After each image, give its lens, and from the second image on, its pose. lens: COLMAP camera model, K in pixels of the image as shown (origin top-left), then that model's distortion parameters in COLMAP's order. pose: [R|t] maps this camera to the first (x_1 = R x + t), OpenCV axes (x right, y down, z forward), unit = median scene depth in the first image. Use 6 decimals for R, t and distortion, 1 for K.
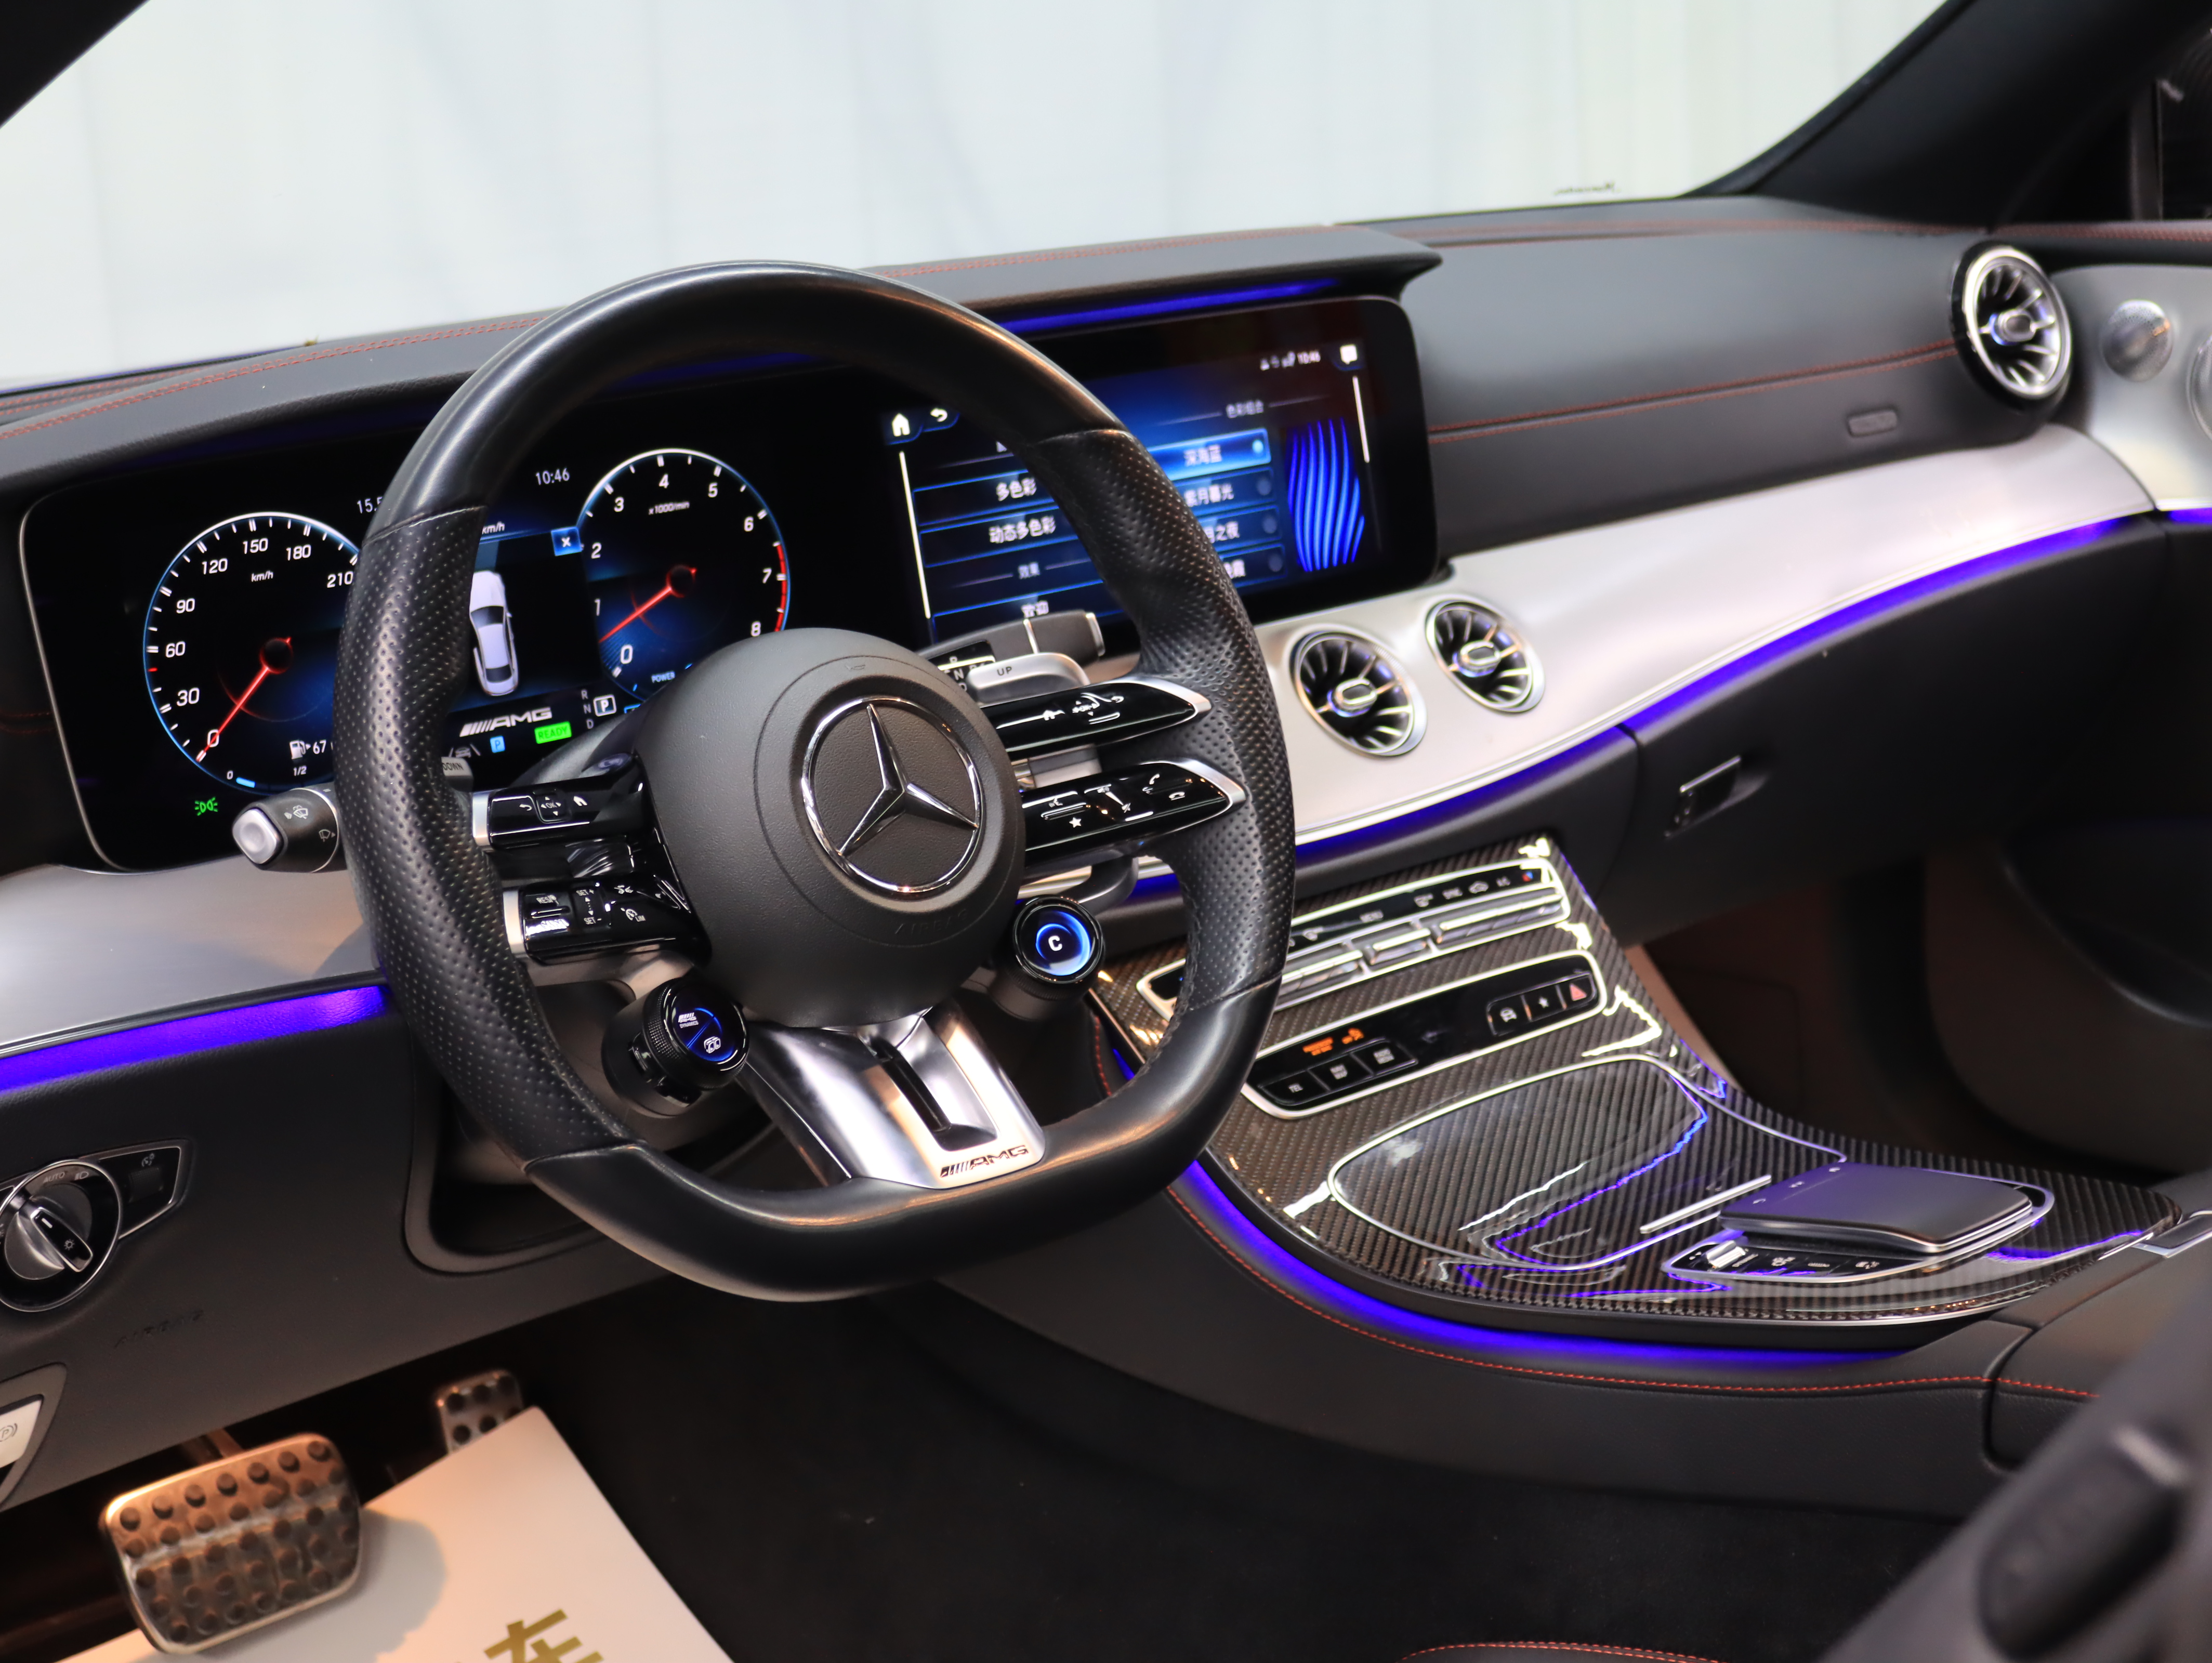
lens RADIAL K [[3433.8, 0, 1109.0], [0, 3433.8, 844.4], [0, 0, 1]] dist [-0.002270, 0.000000]
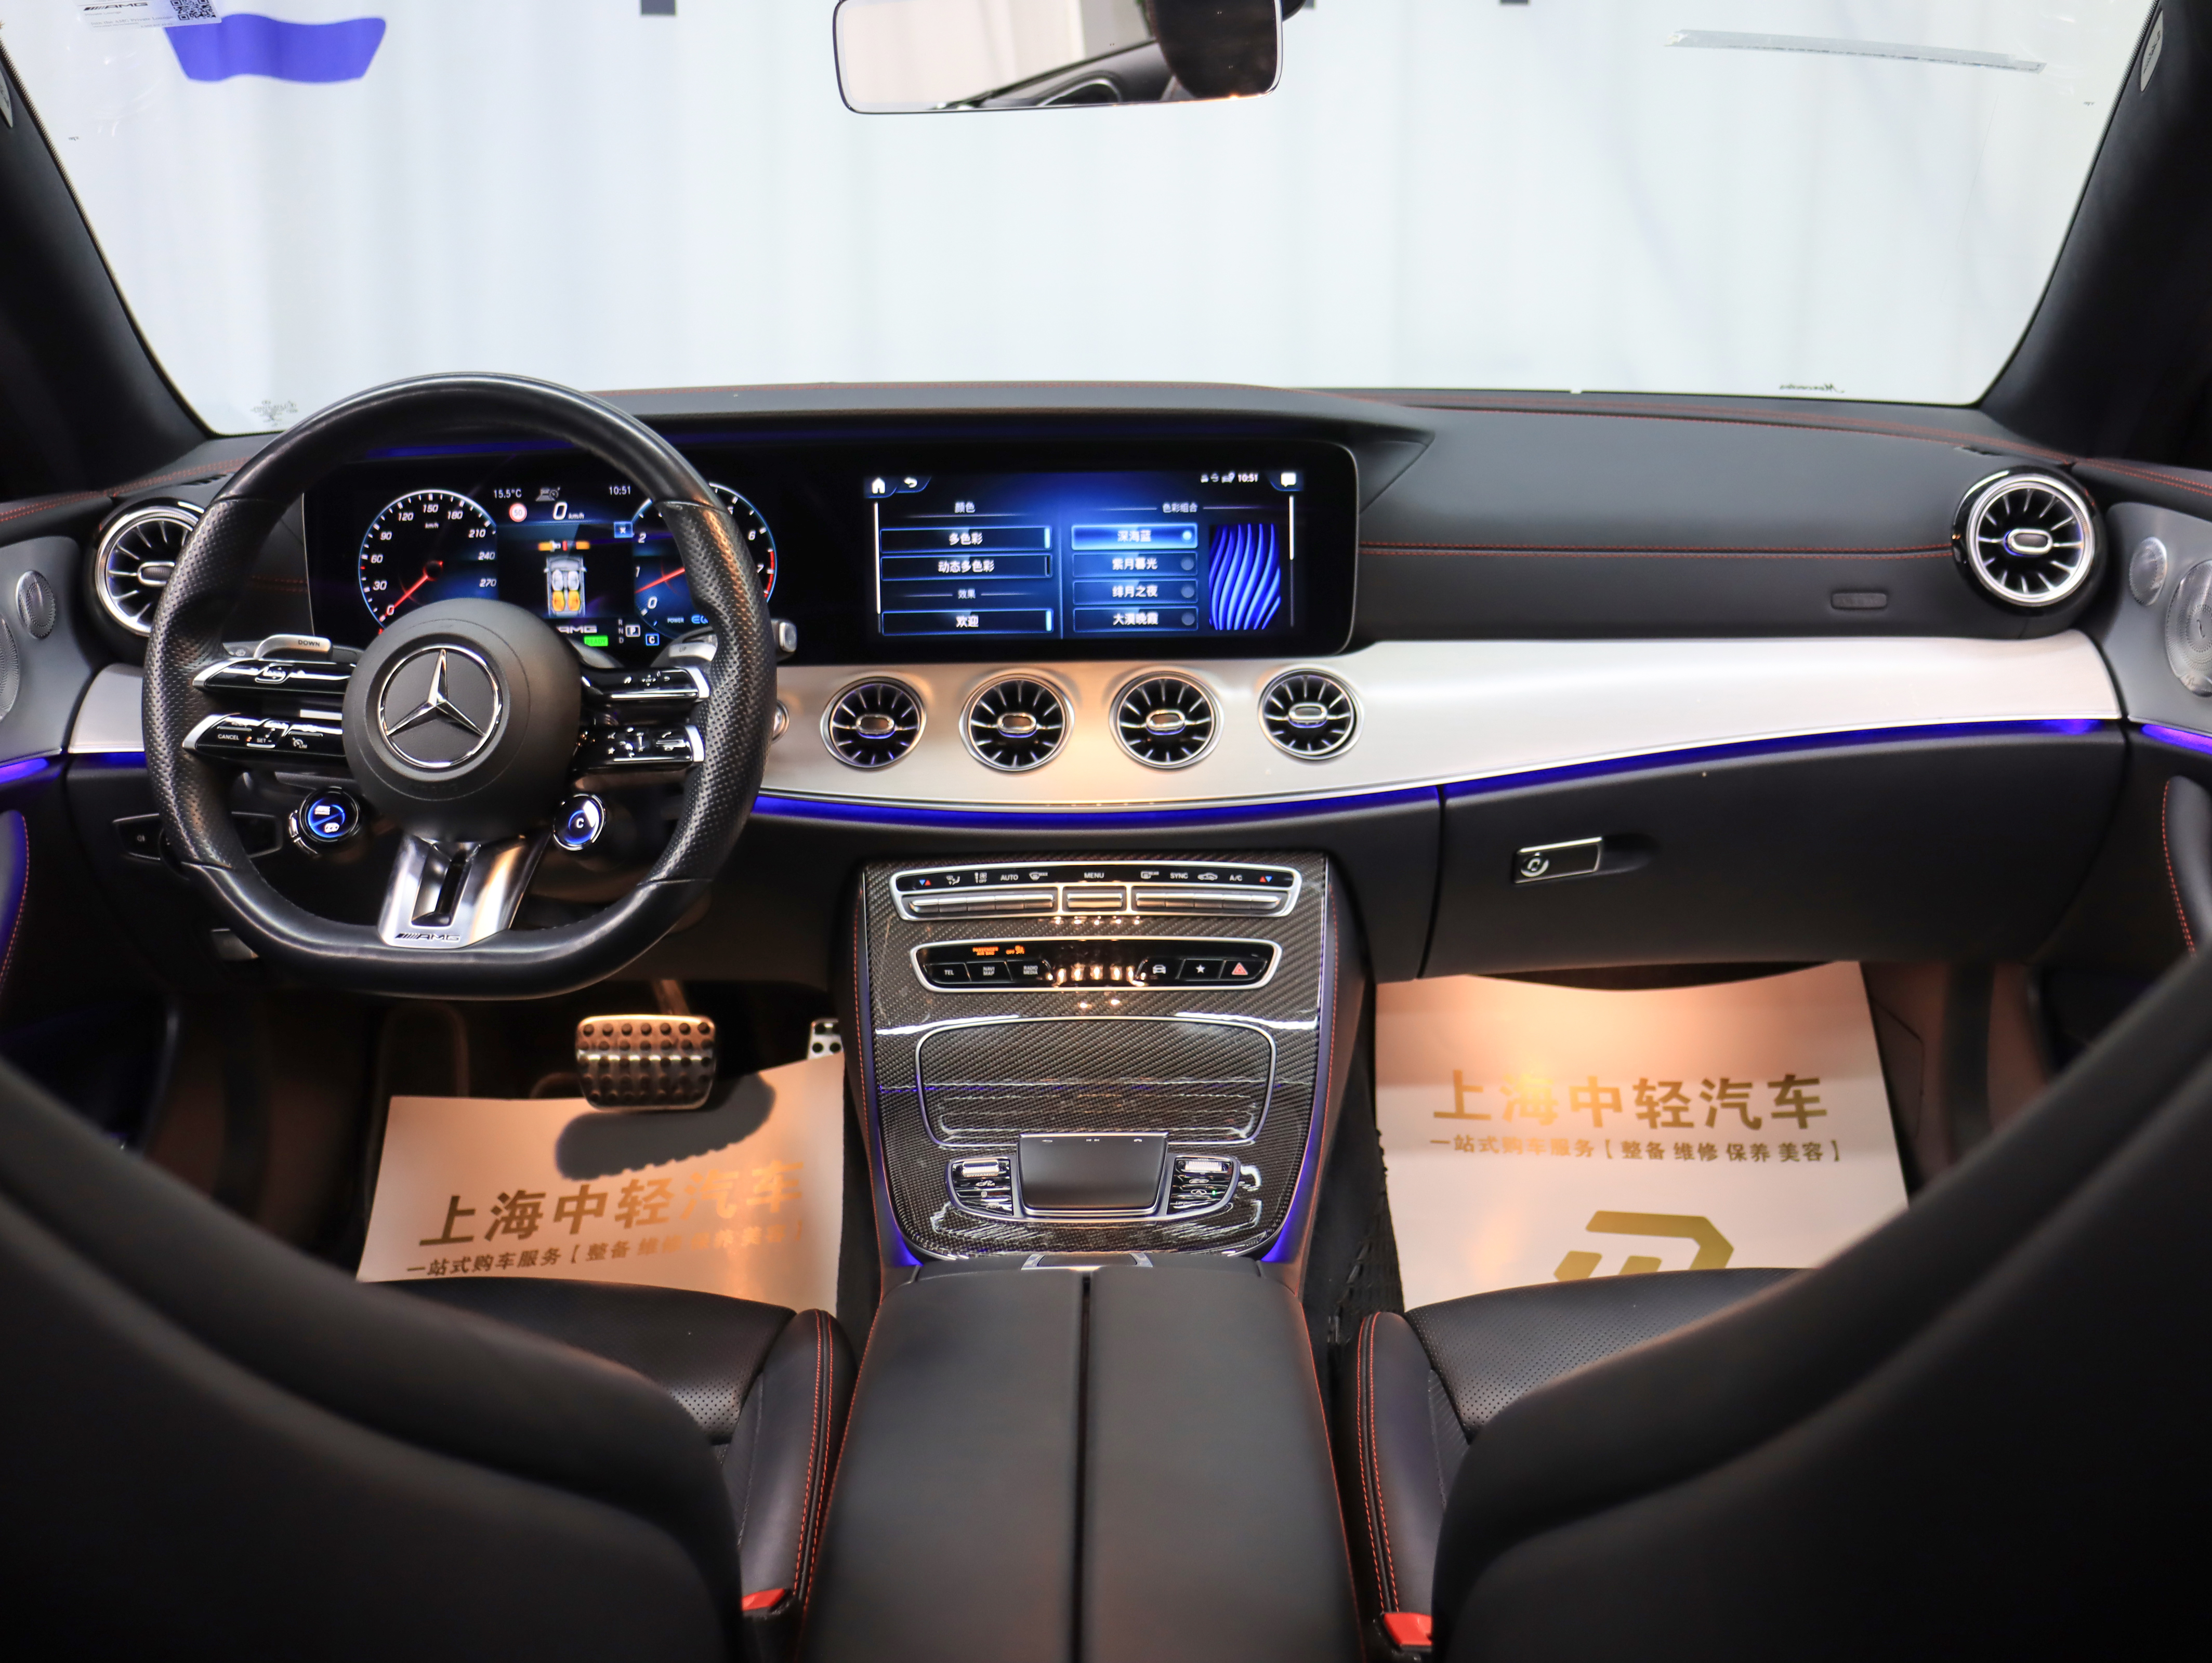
lens RADIAL K [[2031.3, 0, 1103.8], [0, 2031.3, 823.0], [0, 0, 1]] dist [-0.144258, 0.040951]
pose [[0.744599, 0.229100, -0.626965, 0.614133], [-0.186931, 0.973242, 0.133630, -0.115063], [0.640803, 0.017699, 0.767501, 0.375754]]
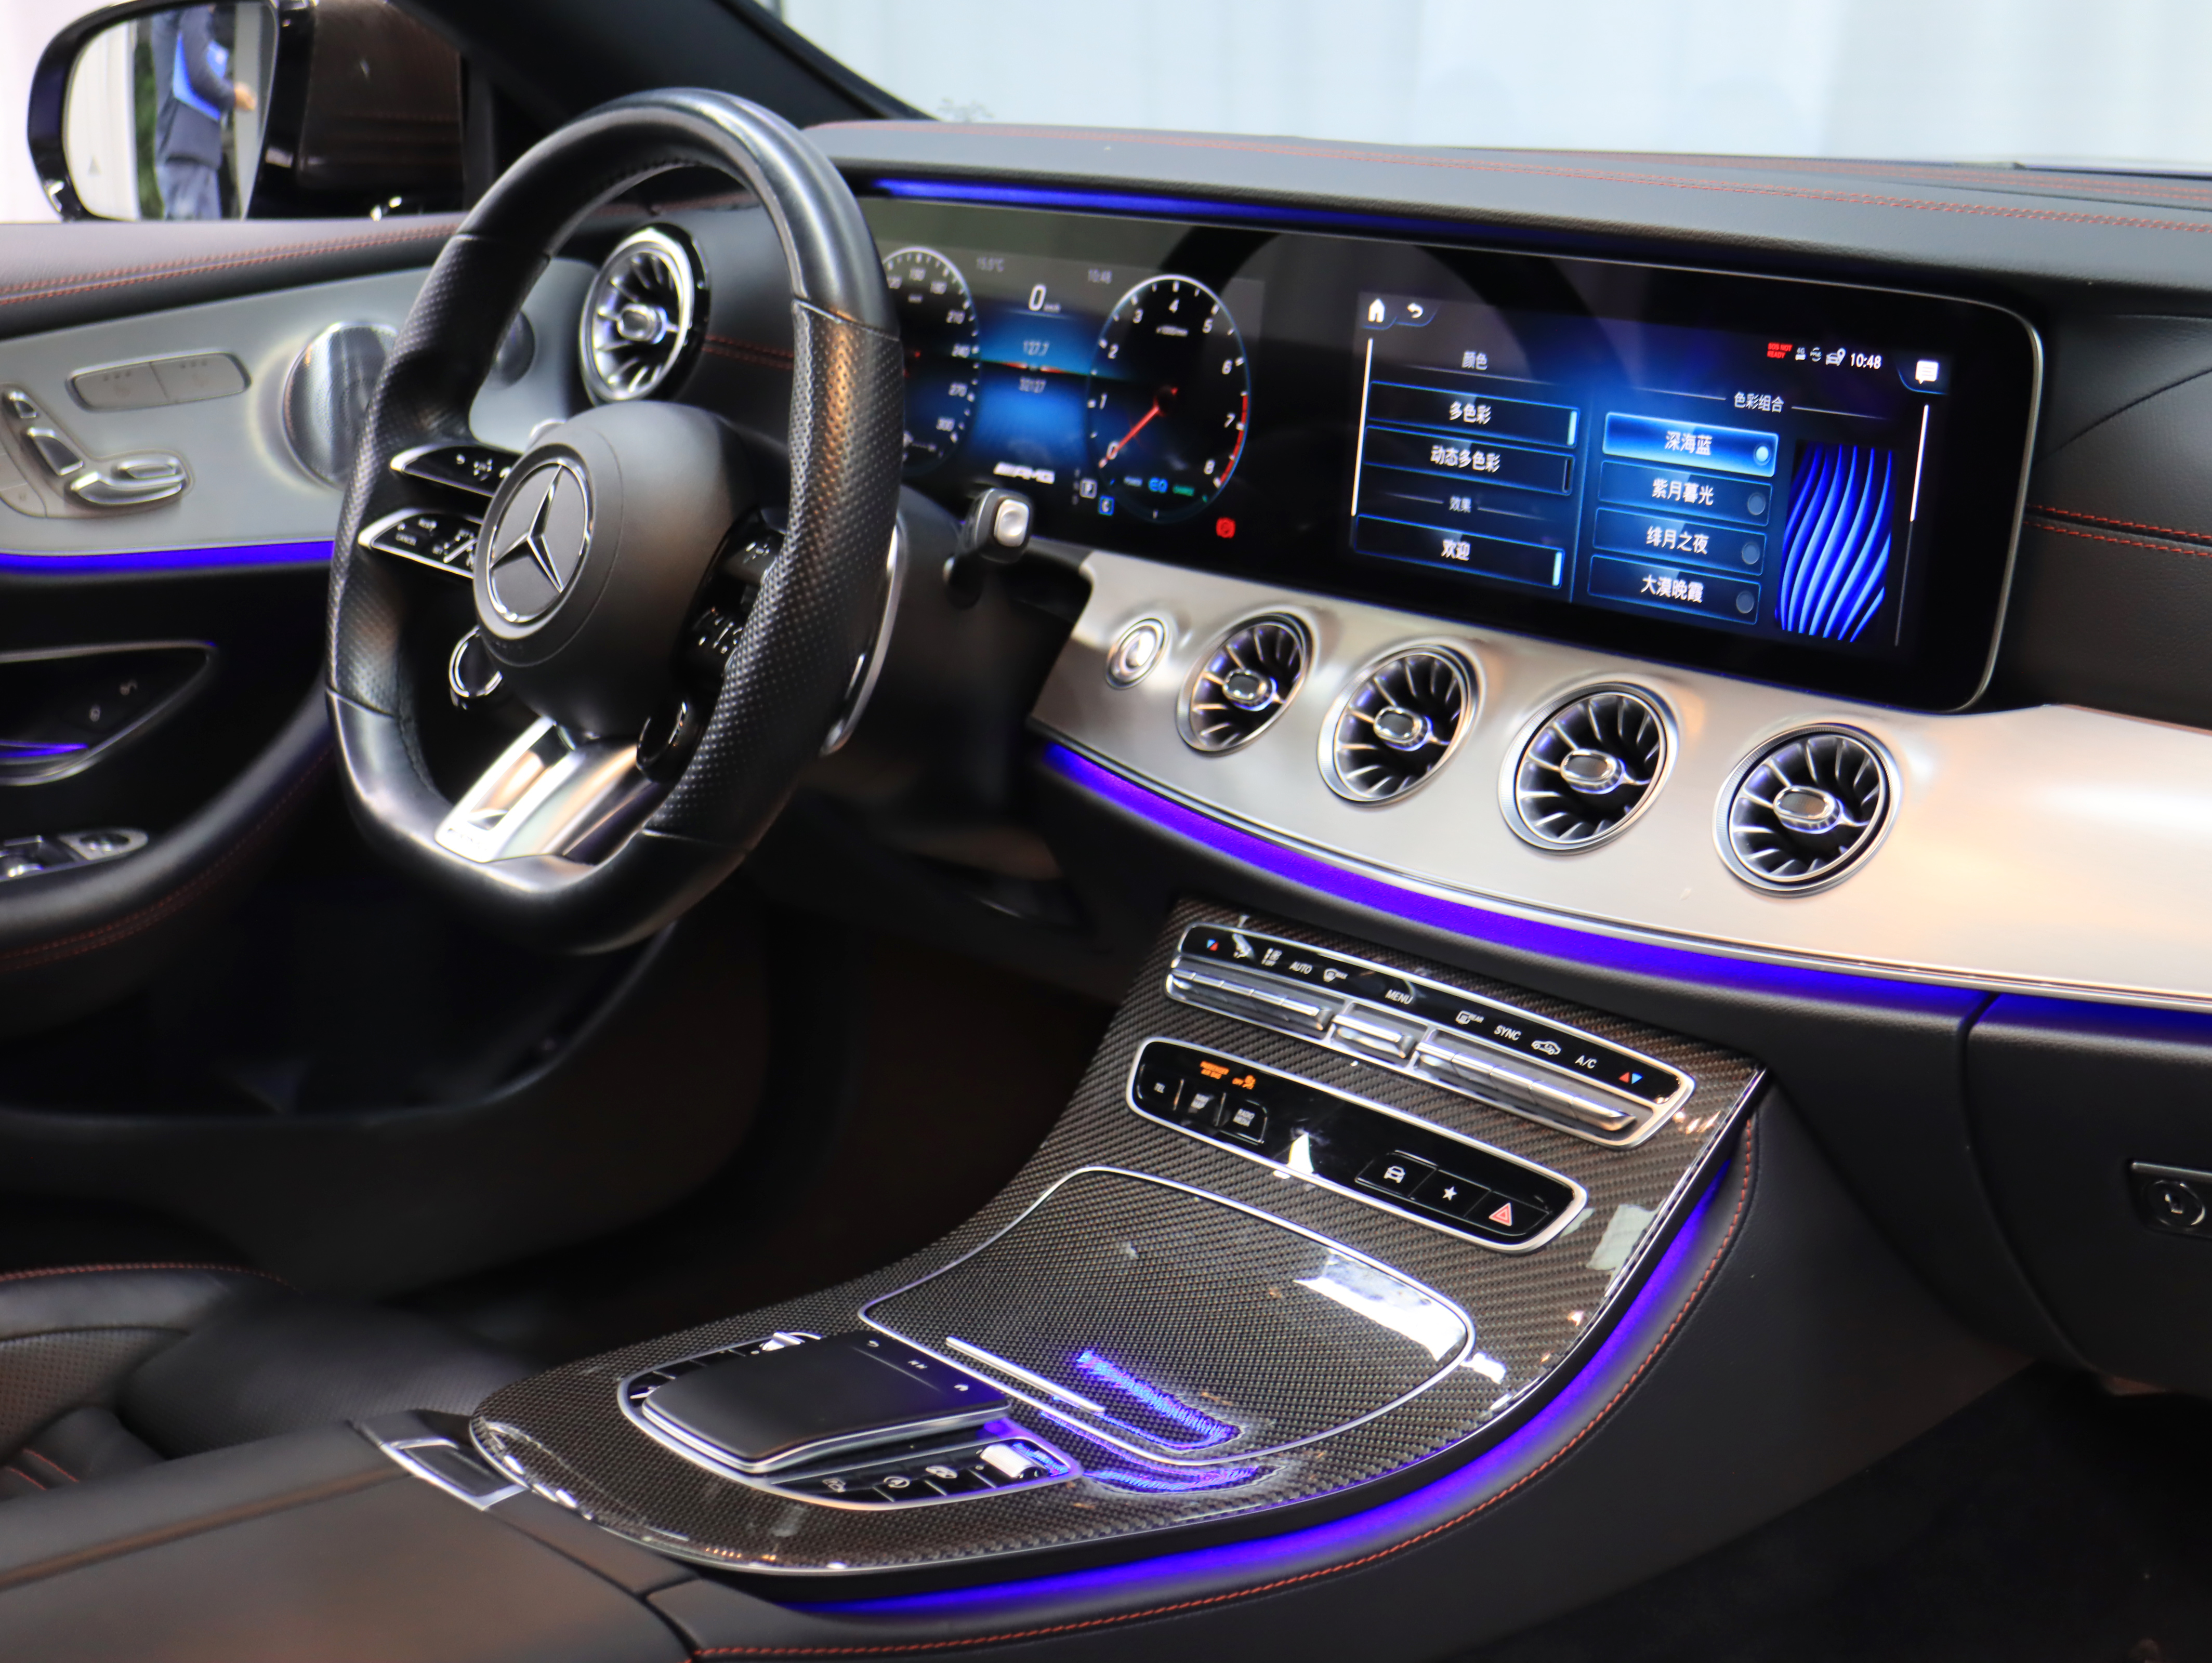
lens RADIAL K [[3433.8, 0, 1111.9], [0, 3433.8, 819.6], [0, 0, 1]] dist [-0.002270, 0.000000]
pose [[0.007622, 0.325541, -0.945497, 0.877536], [-0.219478, 0.923014, 0.316030, -0.275513], [0.975588, 0.205107, 0.078484, 0.884260]]
